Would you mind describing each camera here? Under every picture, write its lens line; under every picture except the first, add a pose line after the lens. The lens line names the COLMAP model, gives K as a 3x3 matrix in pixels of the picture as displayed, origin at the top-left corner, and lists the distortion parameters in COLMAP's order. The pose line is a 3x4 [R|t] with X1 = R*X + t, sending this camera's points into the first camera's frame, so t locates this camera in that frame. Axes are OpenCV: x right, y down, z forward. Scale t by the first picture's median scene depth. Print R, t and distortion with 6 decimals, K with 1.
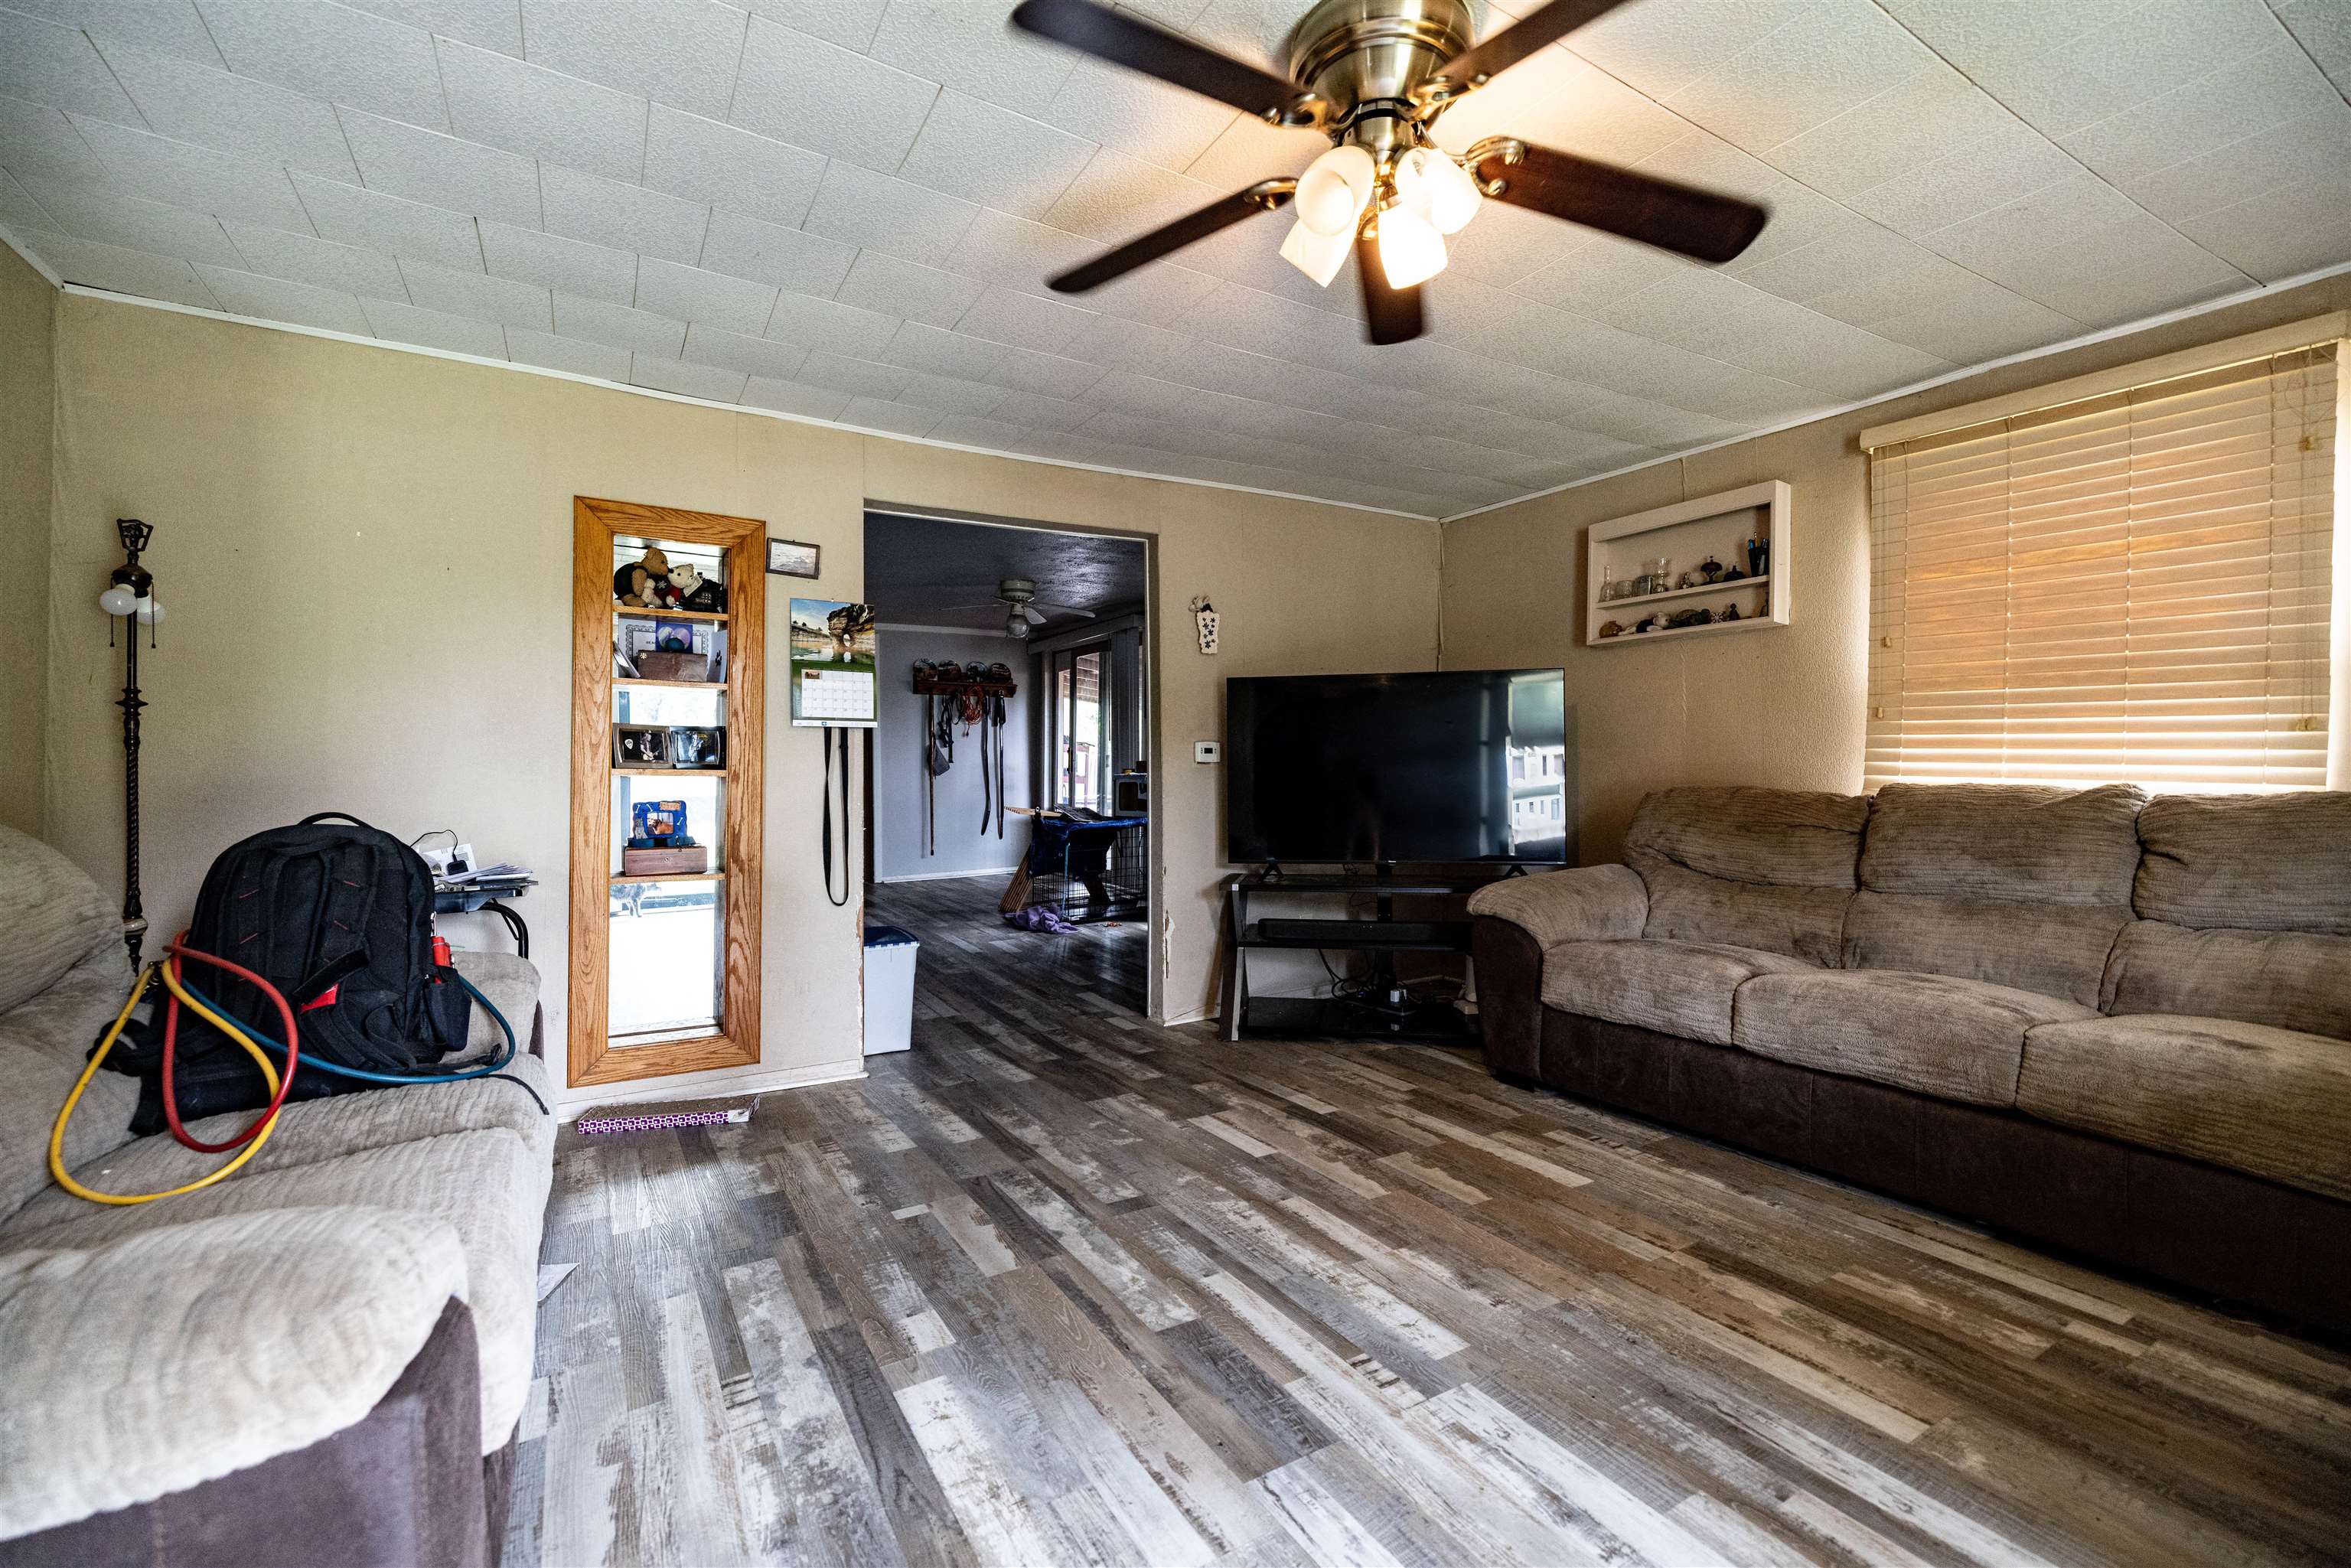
lens RADIAL K [[1017.1, 0, 1179.1], [0, 1017.1, 775.2], [0, 0, 1]] dist [0.001129, 0.000163]
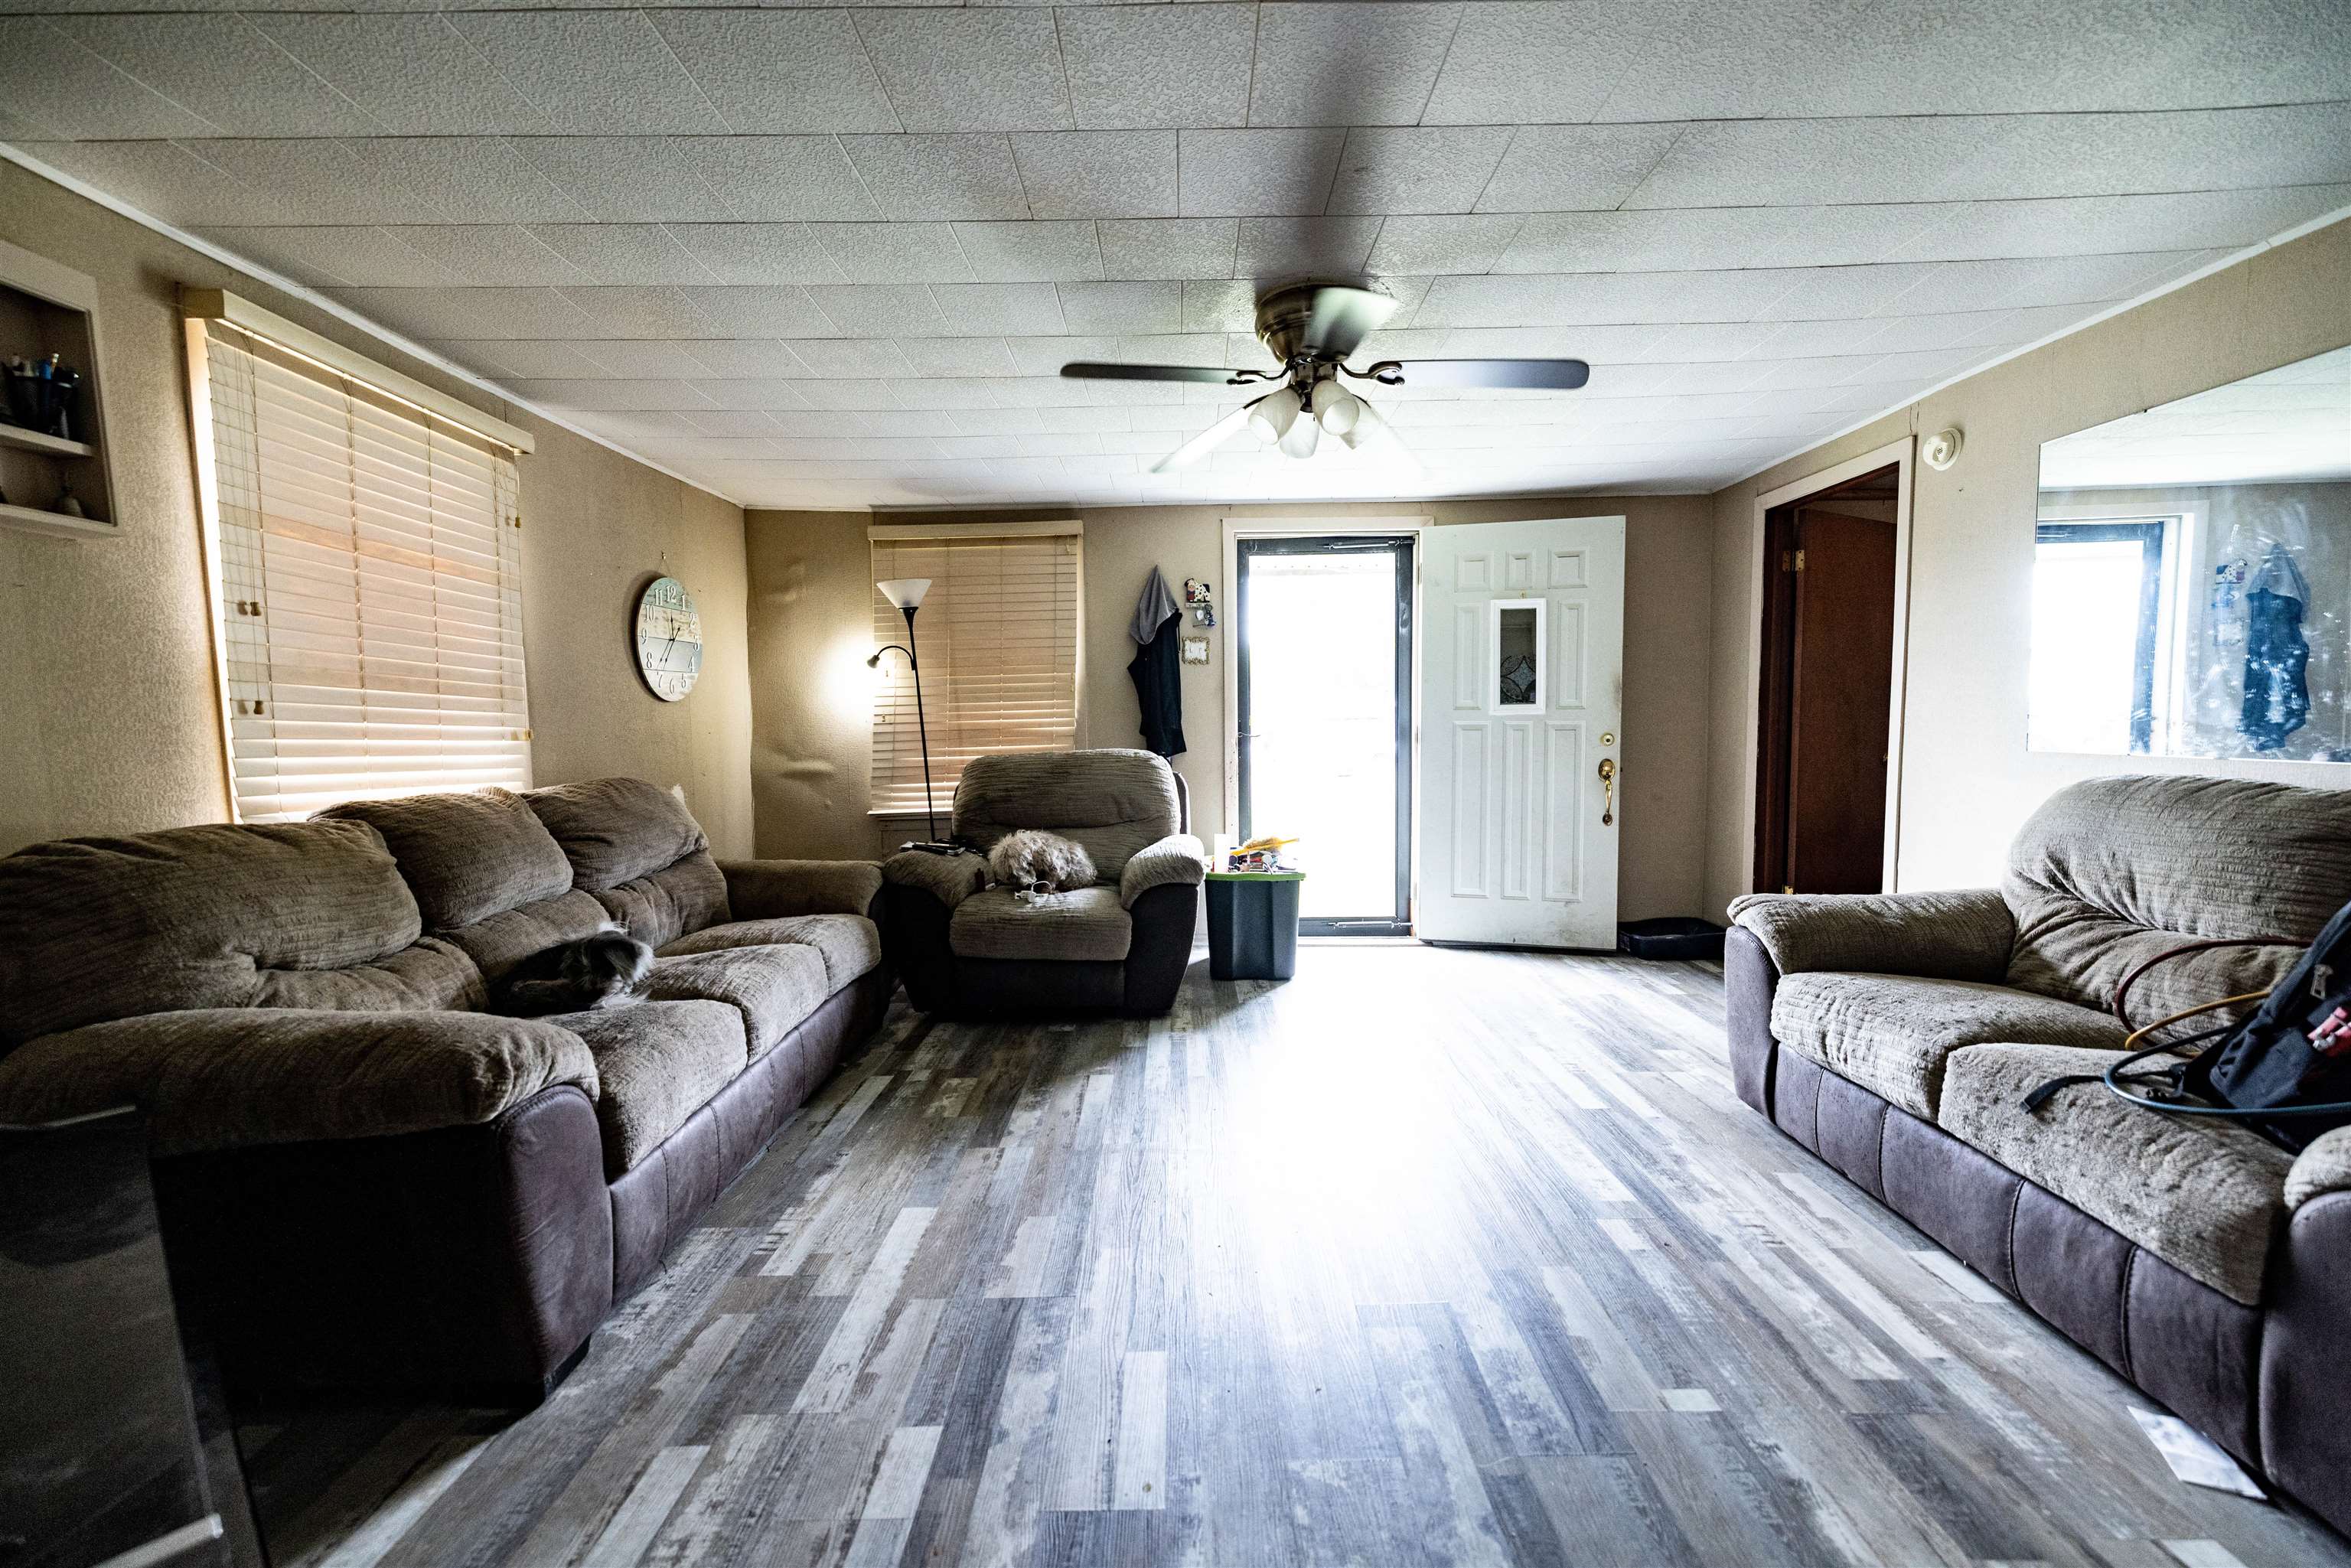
lens RADIAL K [[1017.1, 0, 1164.0], [0, 1017.1, 790.7], [0, 0, 1]] dist [0.001129, 0.000163]
pose [[-0.854311, -0.022545, 0.519273, -0.276729], [0.017009, 0.997311, 0.071284, -0.054377], [-0.519484, 0.069731, -0.851630, 1.586651]]
